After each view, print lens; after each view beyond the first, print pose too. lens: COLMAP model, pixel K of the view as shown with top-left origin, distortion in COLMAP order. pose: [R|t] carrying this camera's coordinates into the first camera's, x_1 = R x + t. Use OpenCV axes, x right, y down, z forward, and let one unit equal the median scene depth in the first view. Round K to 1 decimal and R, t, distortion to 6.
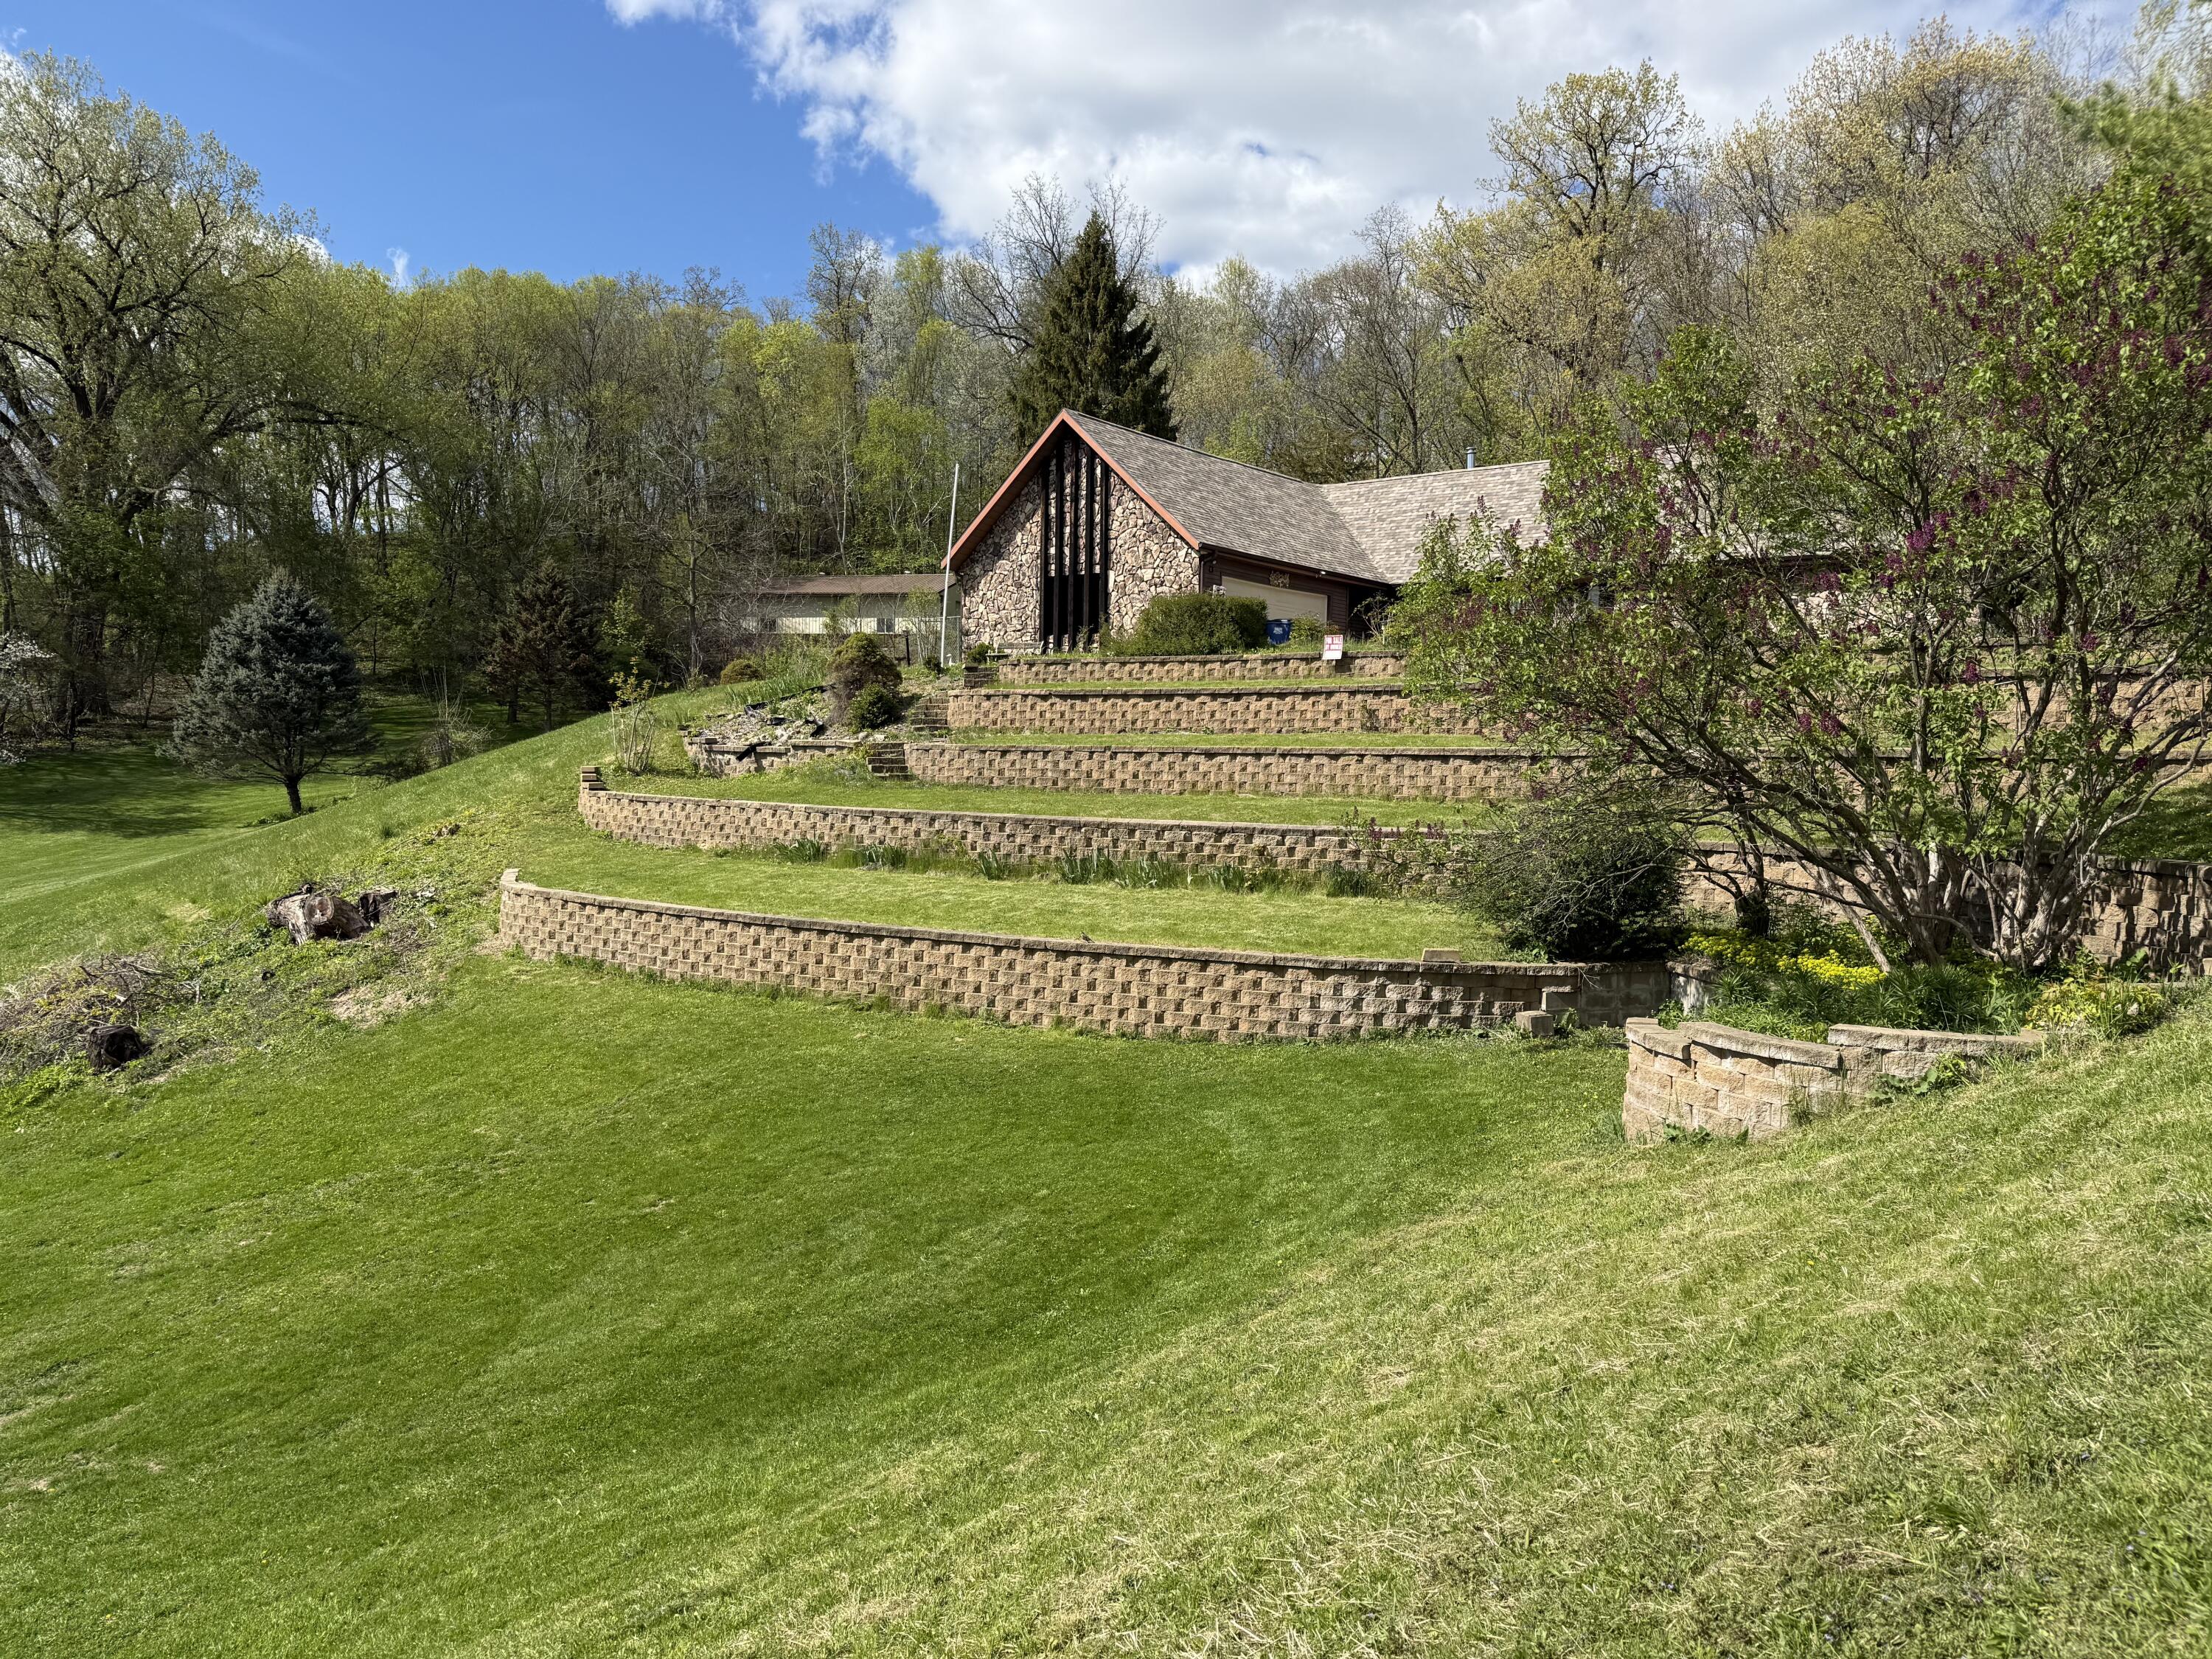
lens RADIAL K [[1522.9, 0, 1106.6], [0, 1522.9, 837.2], [0, 0, 1]] dist [0.059670, -0.001891]
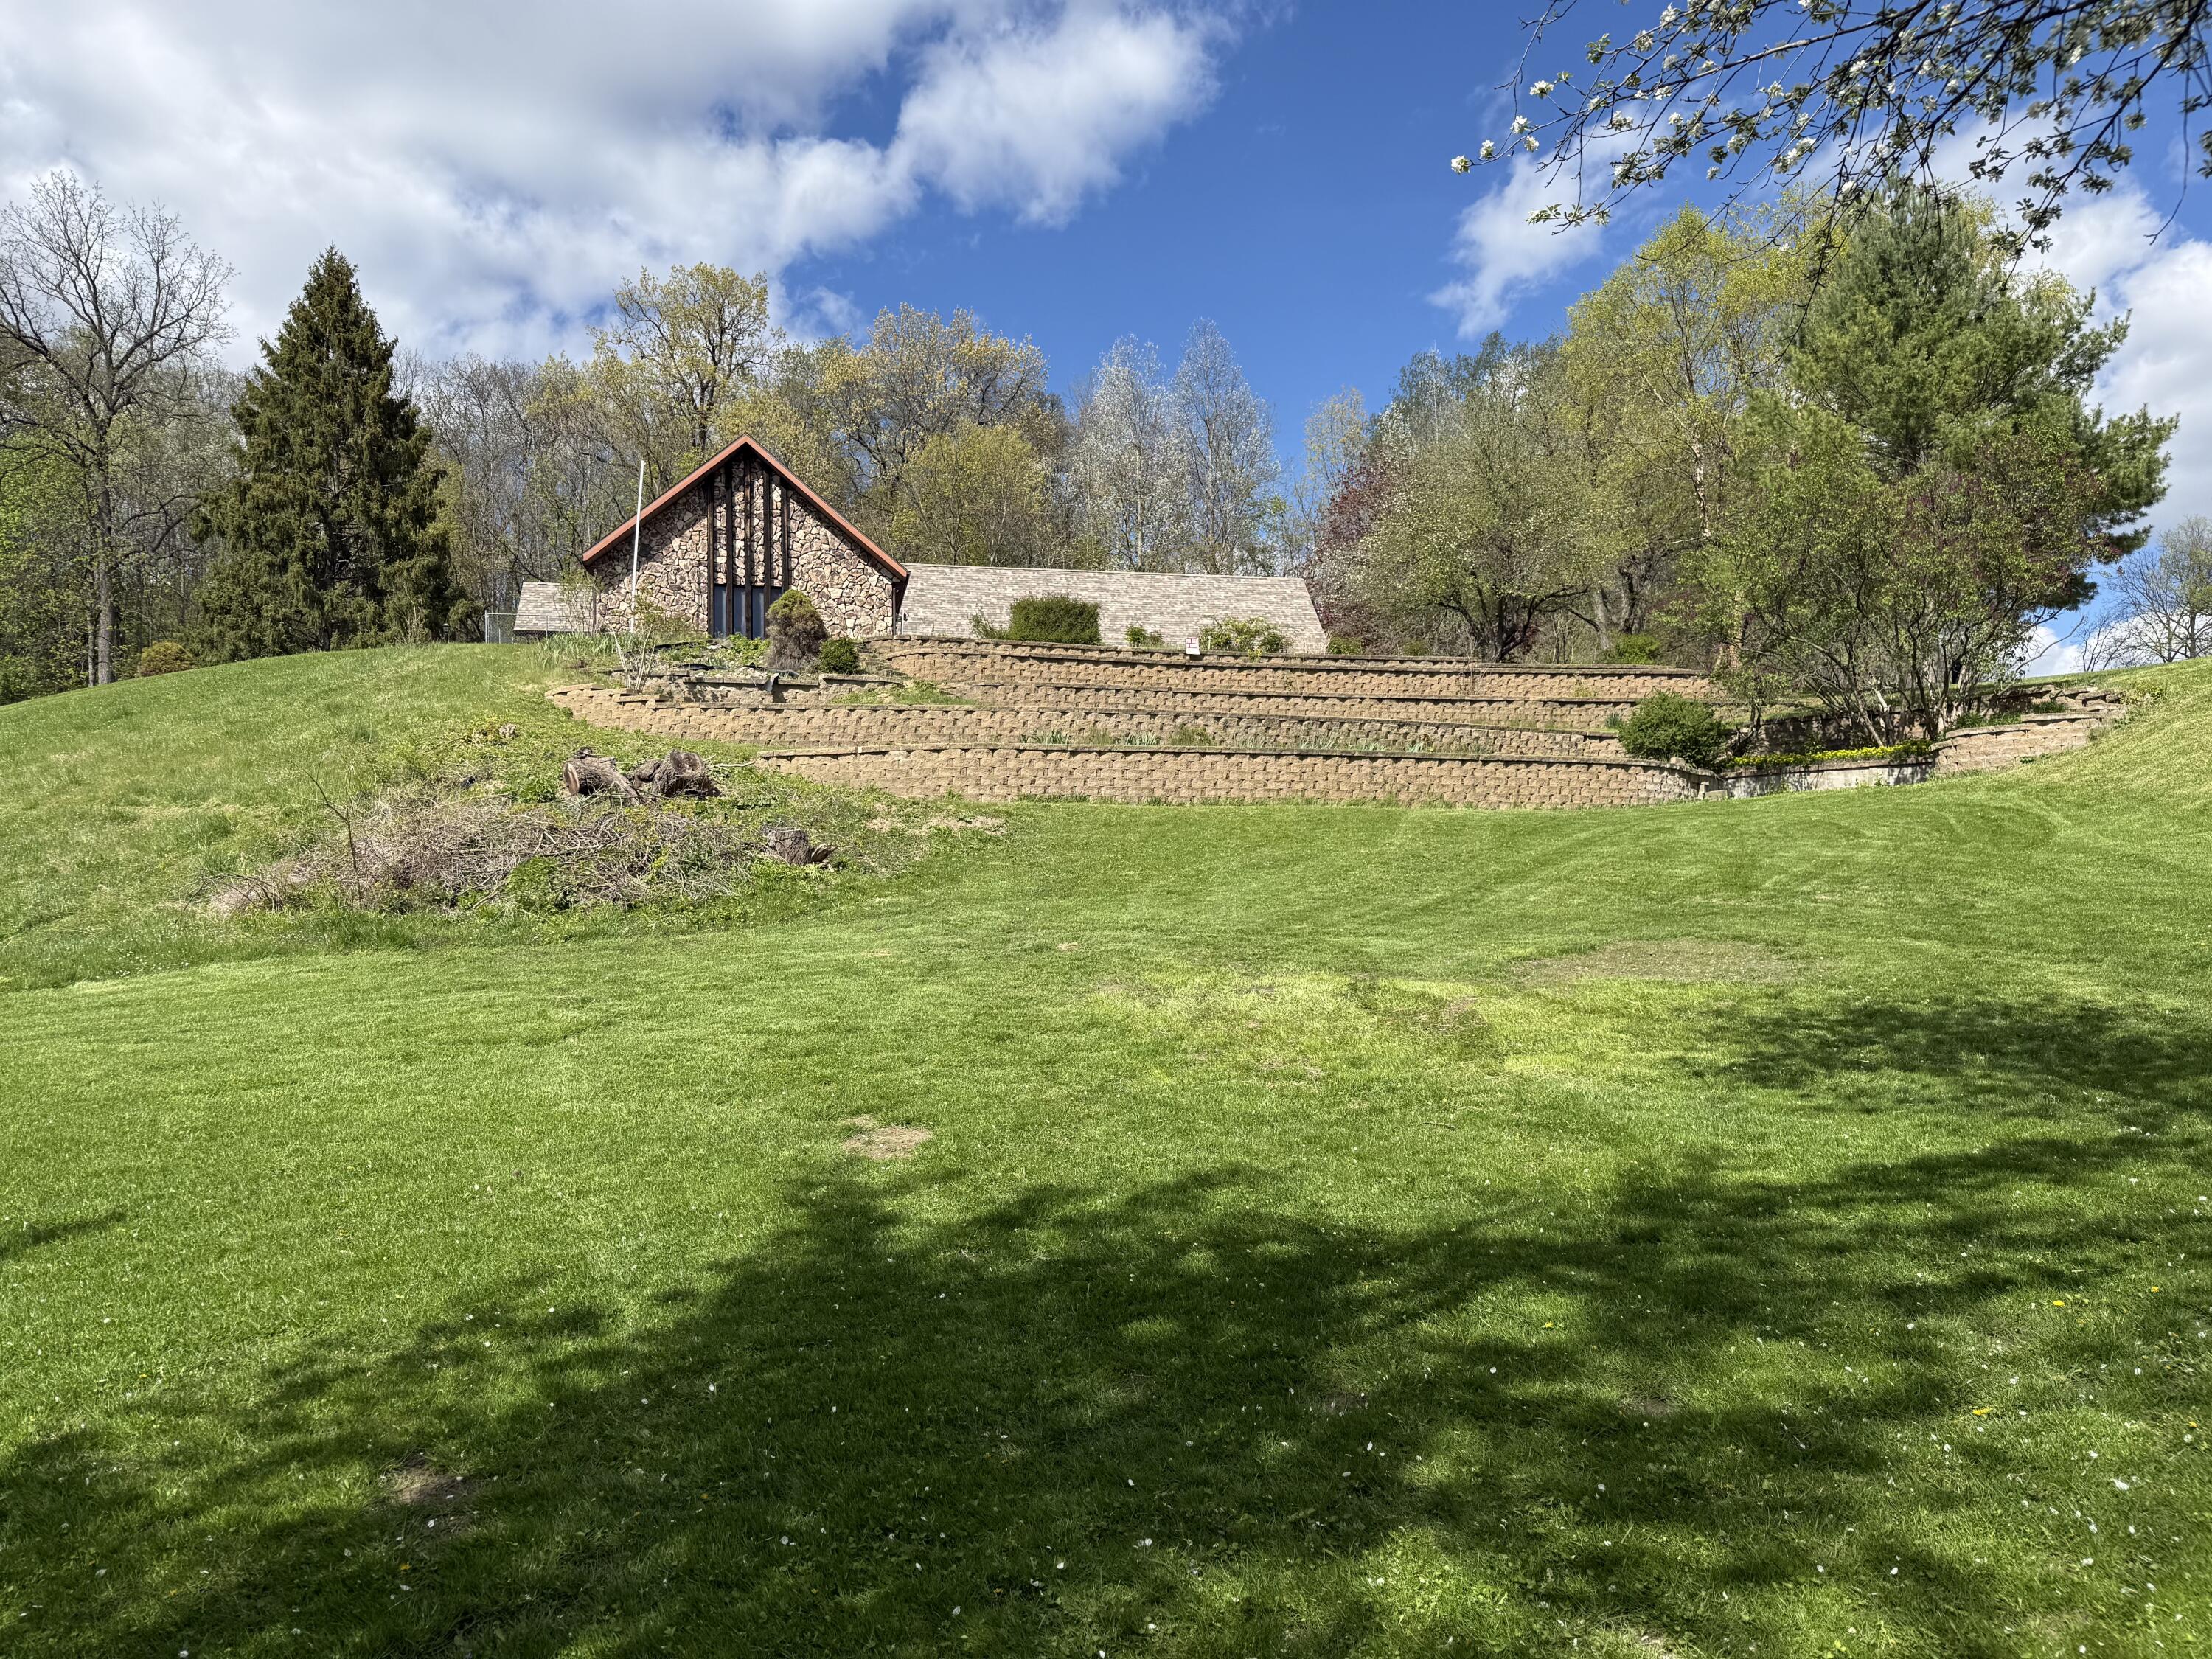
lens RADIAL K [[1522.9, 0, 1102.9], [0, 1522.9, 829.5], [0, 0, 1]] dist [0.059670, -0.001891]
pose [[0.660310, 0.037226, 0.750070, -0.855706], [0.062267, 0.992618, -0.104079, 0.163503], [-0.748407, 0.115429, 0.653118, 0.173851]]
